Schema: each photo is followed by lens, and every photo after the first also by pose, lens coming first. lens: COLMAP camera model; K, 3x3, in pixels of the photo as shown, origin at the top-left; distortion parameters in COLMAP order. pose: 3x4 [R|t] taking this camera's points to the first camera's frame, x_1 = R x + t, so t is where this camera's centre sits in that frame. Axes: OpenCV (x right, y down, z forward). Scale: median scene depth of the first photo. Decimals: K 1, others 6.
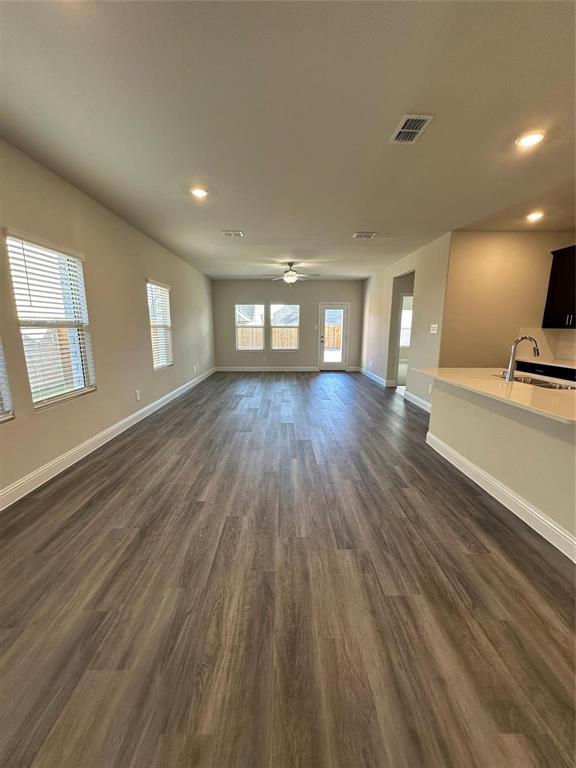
lens RADIAL K [[302.6, 0, 288.0], [0, 302.6, 384.0], [0, 0, 1]] dist [-0.008345, 0.000129]
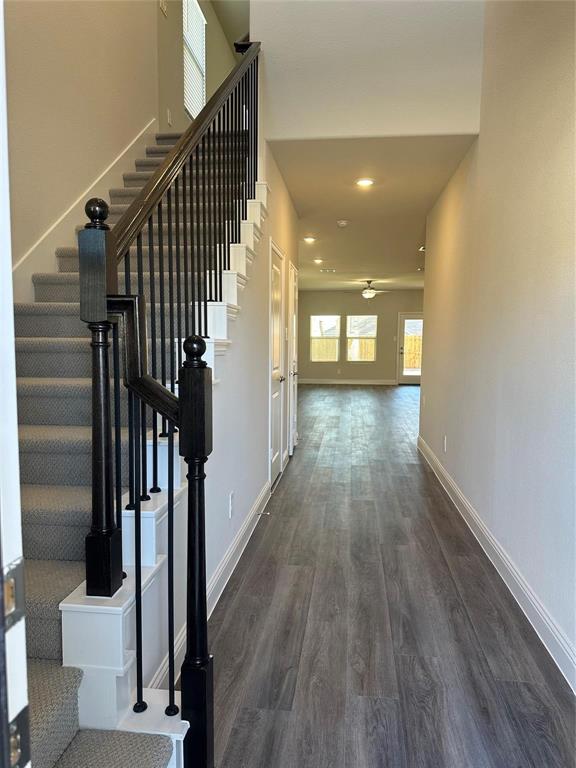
lens RADIAL K [[536.7, 0, 288.0], [0, 536.7, 384.0], [0, 0, 1]] dist [0.006113, 0.000124]
pose [[0.992105, 0.005409, -0.125297, -0.027946], [-0.018437, 0.994505, -0.103051, 0.138529], [0.124051, 0.104547, 0.986753, -0.702781]]
